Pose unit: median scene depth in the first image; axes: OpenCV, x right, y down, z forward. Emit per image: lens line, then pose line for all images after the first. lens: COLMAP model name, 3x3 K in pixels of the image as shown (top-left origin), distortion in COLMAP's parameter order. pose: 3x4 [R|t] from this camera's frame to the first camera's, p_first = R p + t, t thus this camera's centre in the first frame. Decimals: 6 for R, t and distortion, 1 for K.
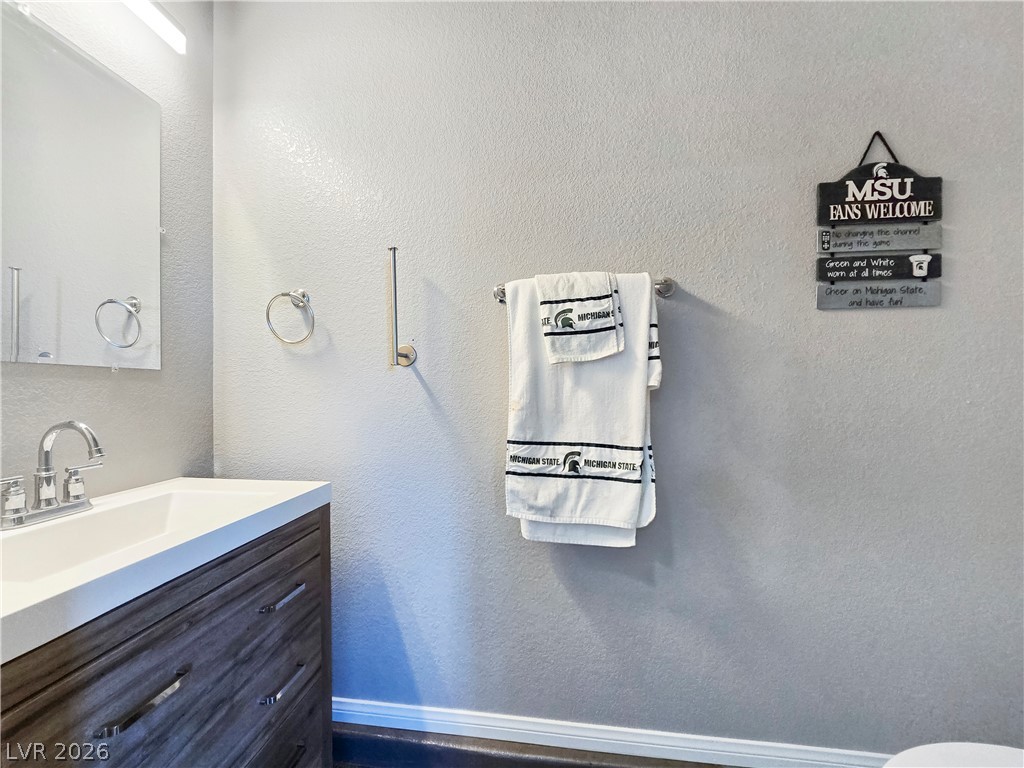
lens RADIAL K [[443.5, 0, 510.1], [0, 443.5, 383.3], [0, 0, 1]] dist [-0.002733, -0.000336]
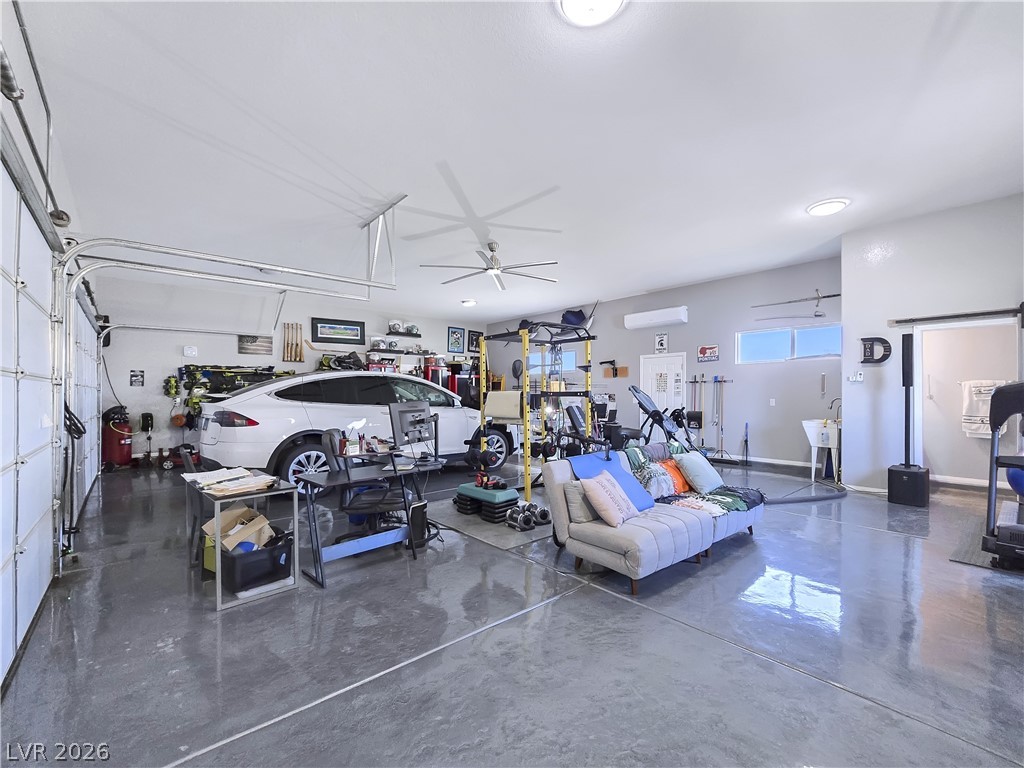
lens RADIAL K [[443.5, 0, 514.1], [0, 443.5, 388.2], [0, 0, 1]] dist [-0.002733, -0.000336]
pose [[0.750684, 0.001530, -0.660660, -0.483705], [-0.001877, 0.999998, 0.000184, -0.157146], [0.660659, 0.001102, 0.750685, -5.734629]]
